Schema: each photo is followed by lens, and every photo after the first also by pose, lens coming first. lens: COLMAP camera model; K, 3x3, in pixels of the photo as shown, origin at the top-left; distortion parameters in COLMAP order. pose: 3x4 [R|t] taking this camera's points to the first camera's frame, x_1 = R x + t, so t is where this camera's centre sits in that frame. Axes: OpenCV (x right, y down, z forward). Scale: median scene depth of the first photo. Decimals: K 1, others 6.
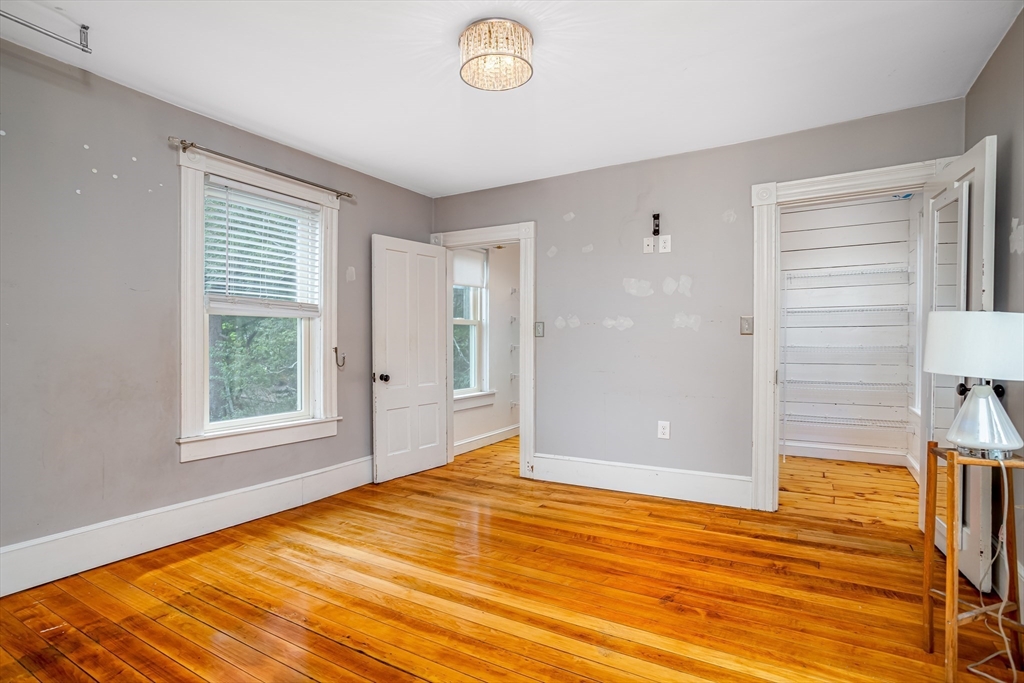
lens RADIAL K [[521.4, 0, 568.0], [0, 521.4, 346.9], [0, 0, 1]] dist [-0.043214, 0.022152]
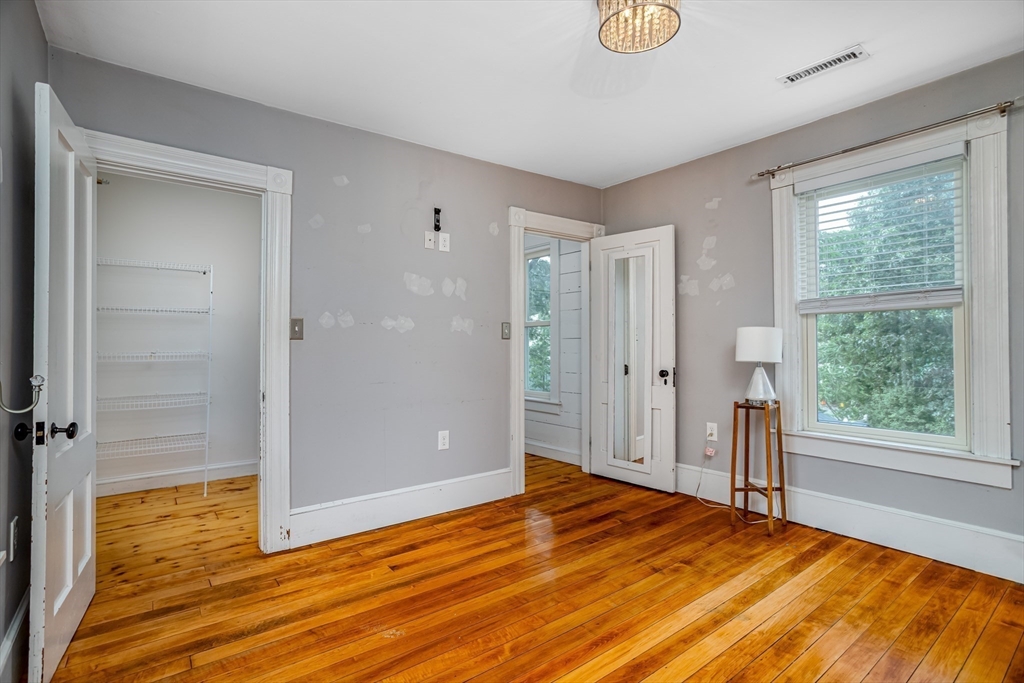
lens RADIAL K [[496.0, 0, 508.7], [0, 496.0, 343.6], [0, 0, 1]] dist [-0.057740, 0.034756]
pose [[0.426084, 0.003723, 0.904676, -0.677139], [0.014804, 0.999829, -0.011087, -0.002664], [-0.904562, 0.018117, 0.425956, 0.607527]]
